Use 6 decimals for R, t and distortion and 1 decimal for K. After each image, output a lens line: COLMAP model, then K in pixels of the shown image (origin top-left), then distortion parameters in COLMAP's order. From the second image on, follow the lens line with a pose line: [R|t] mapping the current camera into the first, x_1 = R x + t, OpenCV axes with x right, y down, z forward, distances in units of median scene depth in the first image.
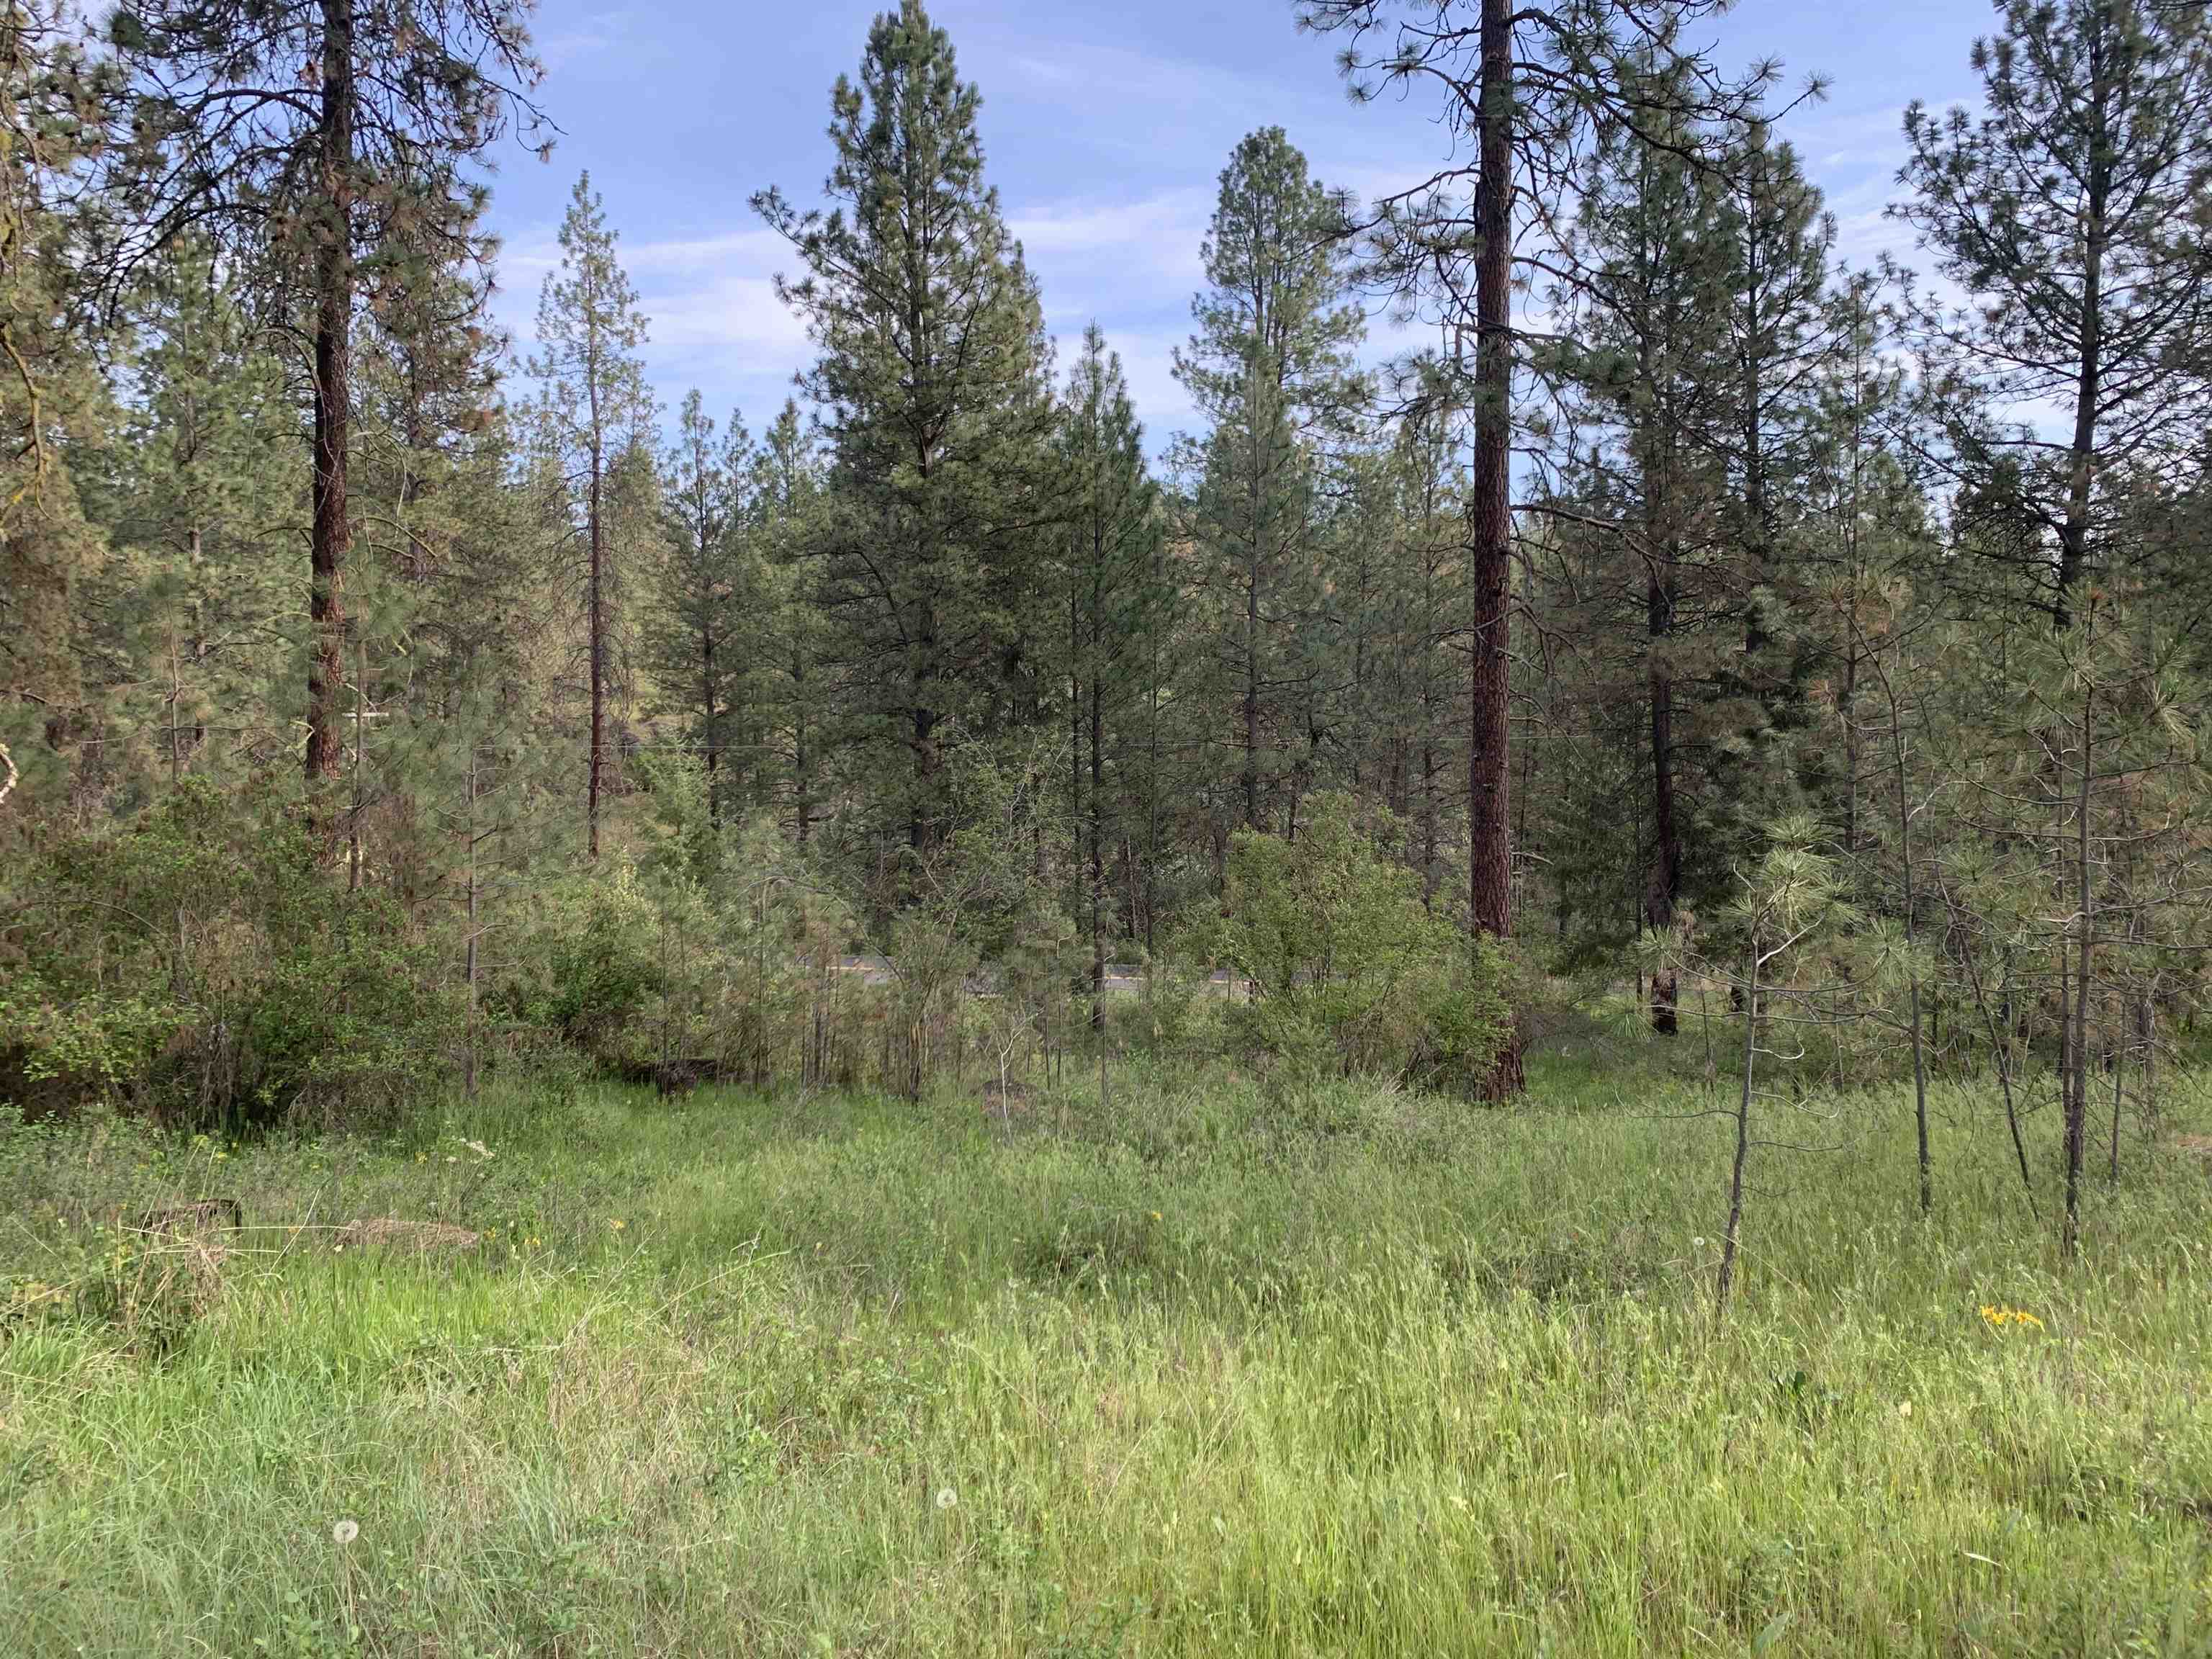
lens RADIAL K [[1703.8, 0, 1138.7], [0, 1703.8, 800.3], [0, 0, 1]] dist [0.141881, -0.000906]
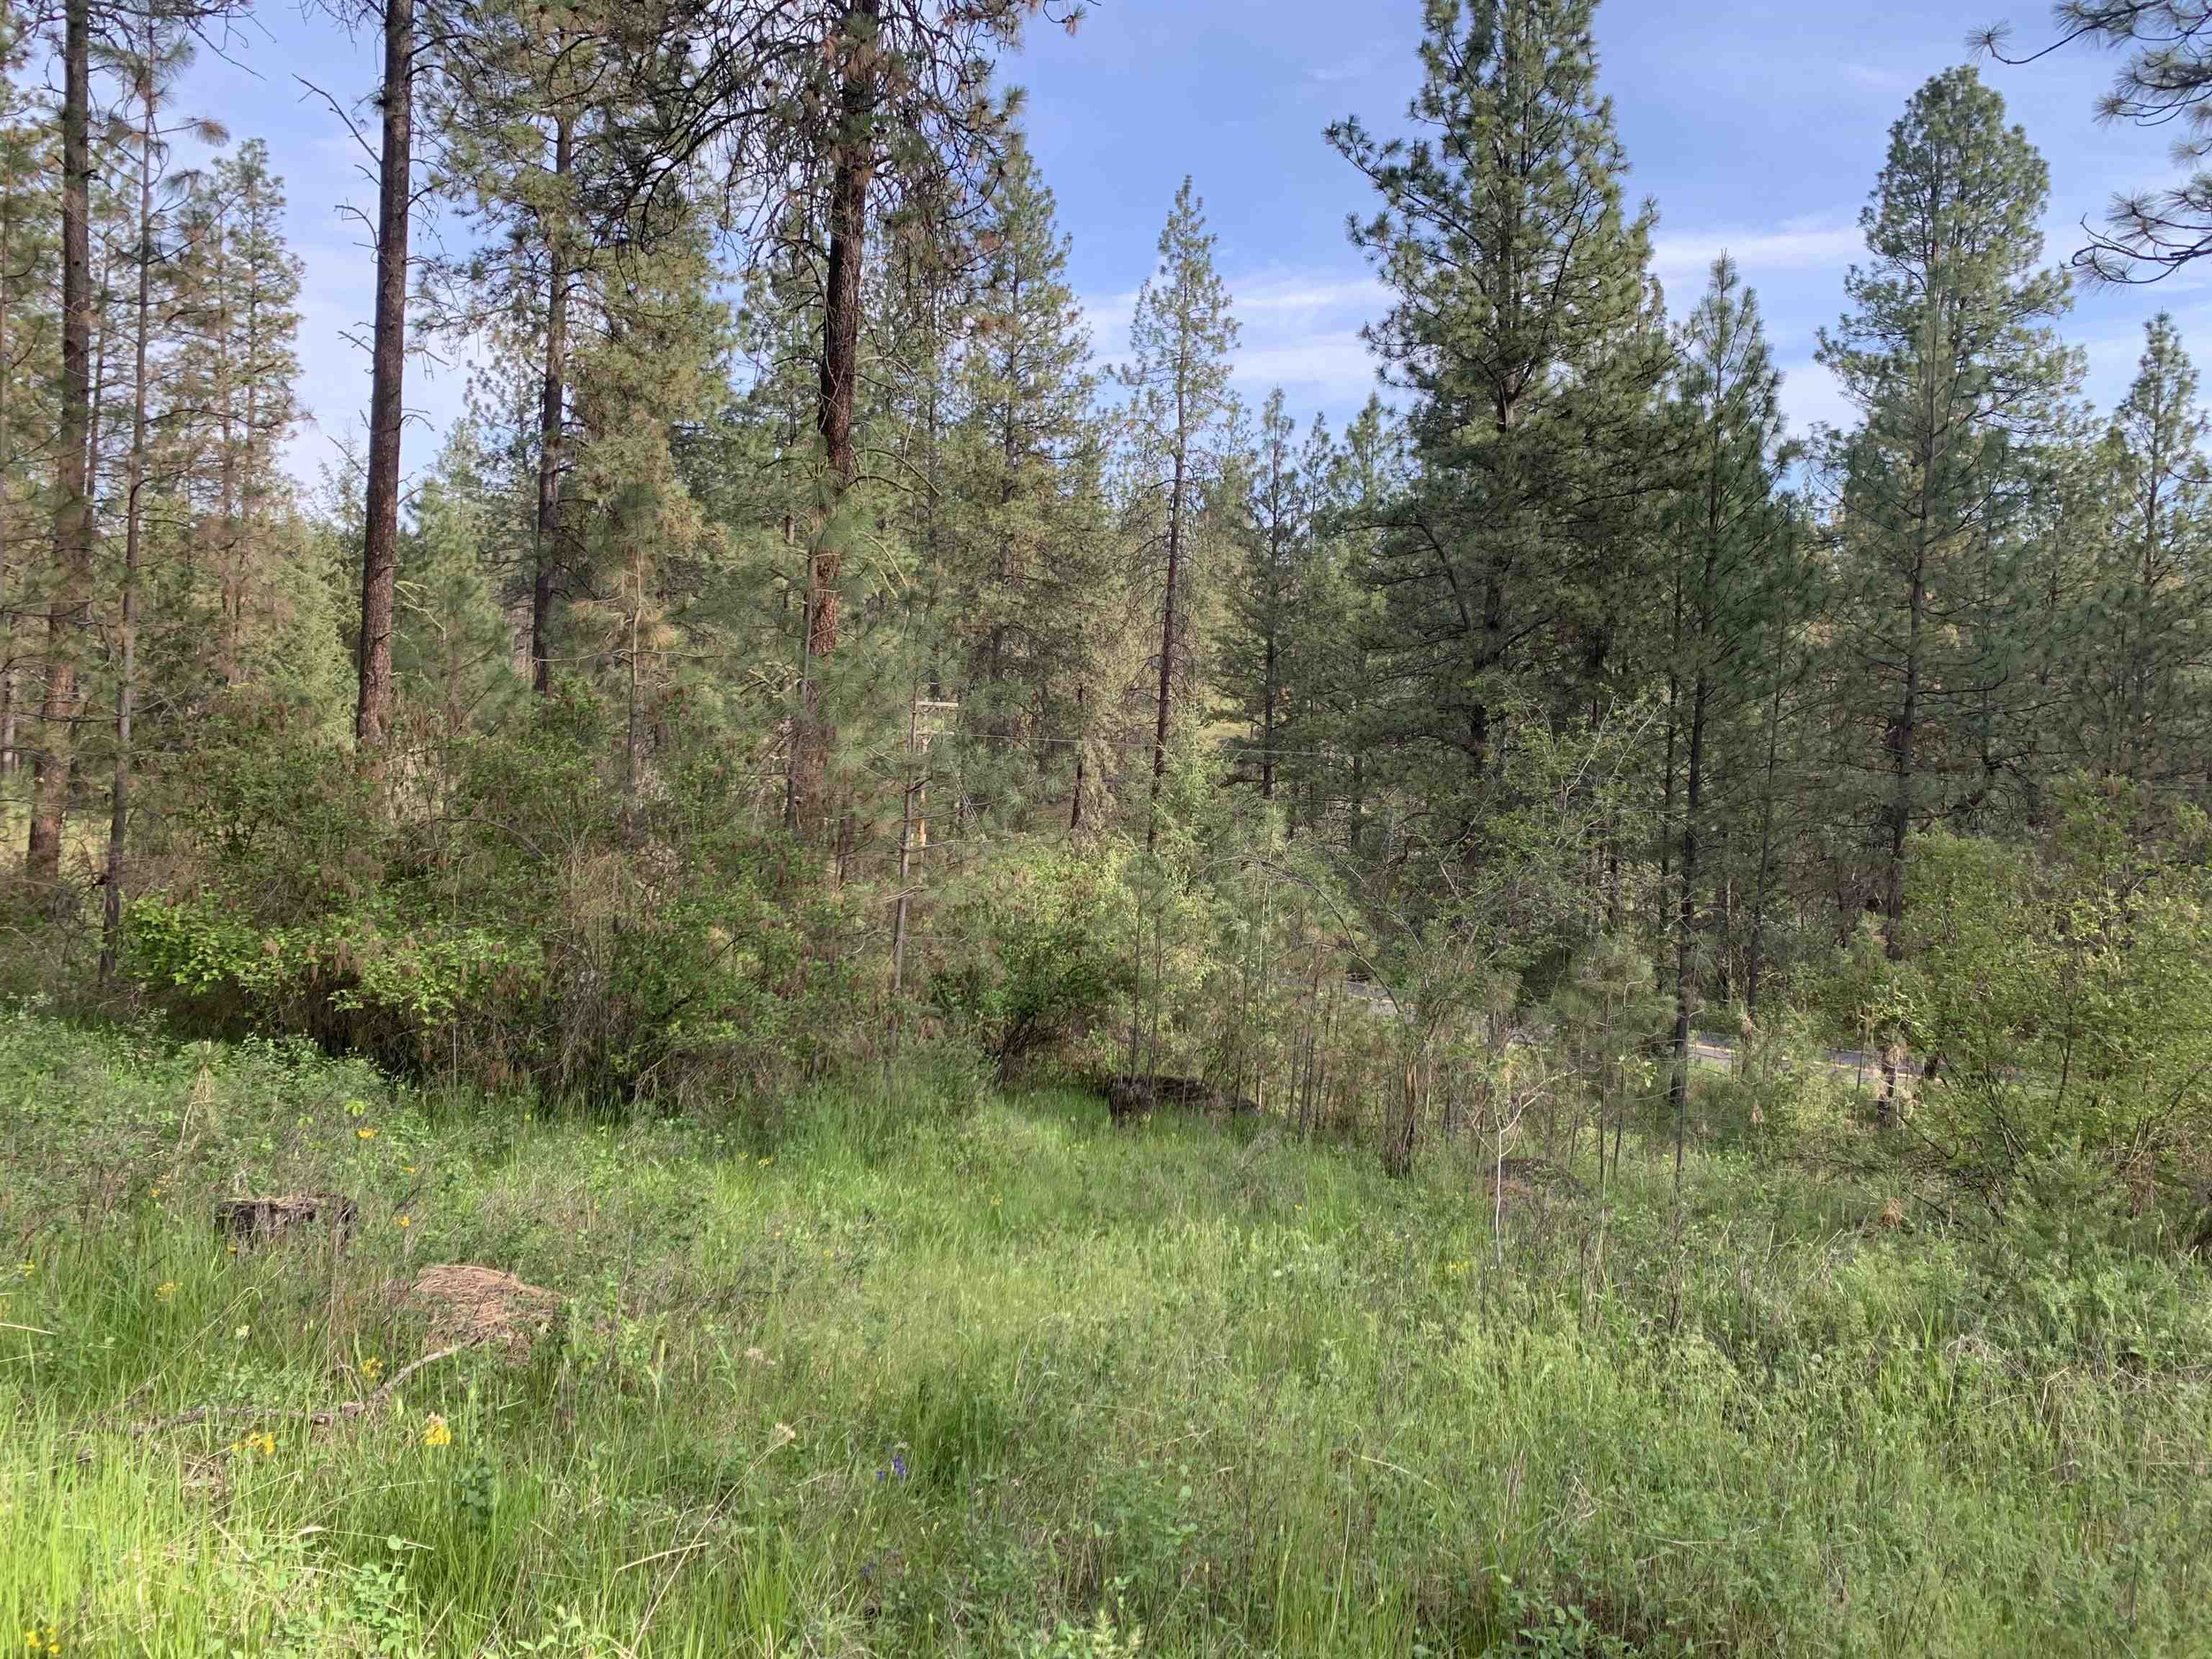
lens RADIAL K [[1645.0, 0, 1108.1], [0, 1645.0, 832.9], [0, 0, 1]] dist [0.015350, -0.004783]
pose [[0.931927, 0.057208, -0.358106, -0.001553], [-0.060612, 0.998160, 0.001725, 0.013909], [0.357545, 0.020098, 0.933679, 0.115393]]
